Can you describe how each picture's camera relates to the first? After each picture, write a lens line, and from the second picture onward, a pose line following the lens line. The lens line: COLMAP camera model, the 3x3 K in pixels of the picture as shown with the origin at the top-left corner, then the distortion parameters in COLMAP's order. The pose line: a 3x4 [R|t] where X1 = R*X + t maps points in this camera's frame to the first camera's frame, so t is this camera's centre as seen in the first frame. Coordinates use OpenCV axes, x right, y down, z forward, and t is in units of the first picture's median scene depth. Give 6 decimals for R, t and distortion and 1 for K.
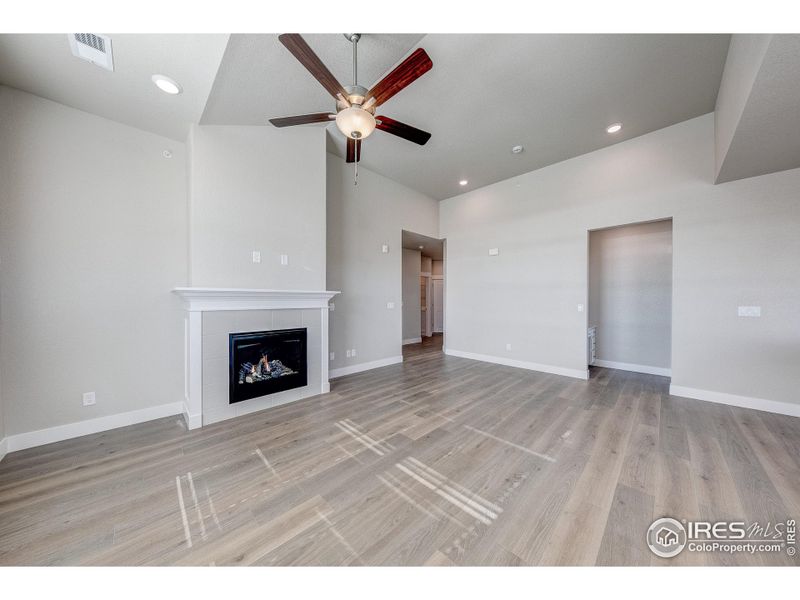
lens RADIAL K [[250.9, 0, 406.3], [0, 250.9, 301.2], [0, 0, 1]] dist [-0.002645, -0.001587]
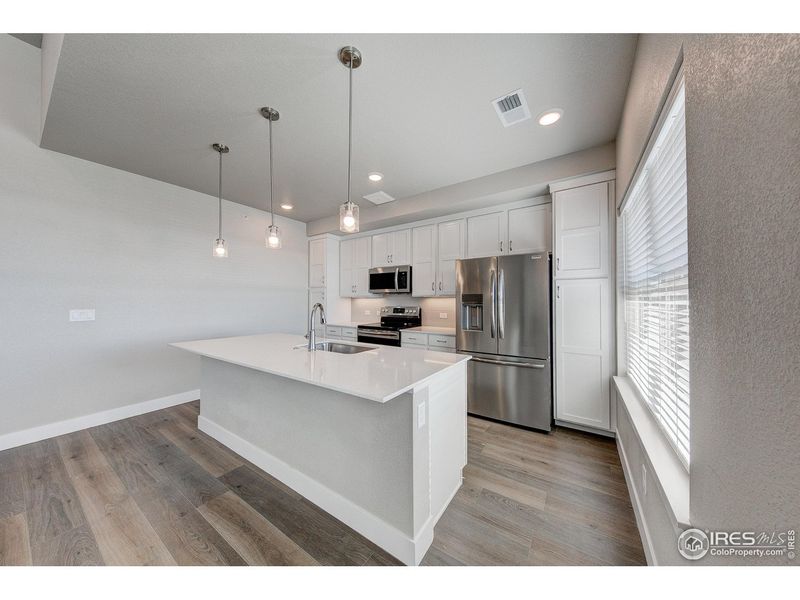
lens RADIAL K [[267.9, 0, 395.1], [0, 267.9, 301.8], [0, 0, 1]] dist [0.002552, 0.000271]
pose [[-0.213308, 0.016650, 0.976843, 0.194314], [0.010905, 0.999833, -0.014661, 0.015486], [-0.976924, 0.007525, -0.213454, 0.114759]]
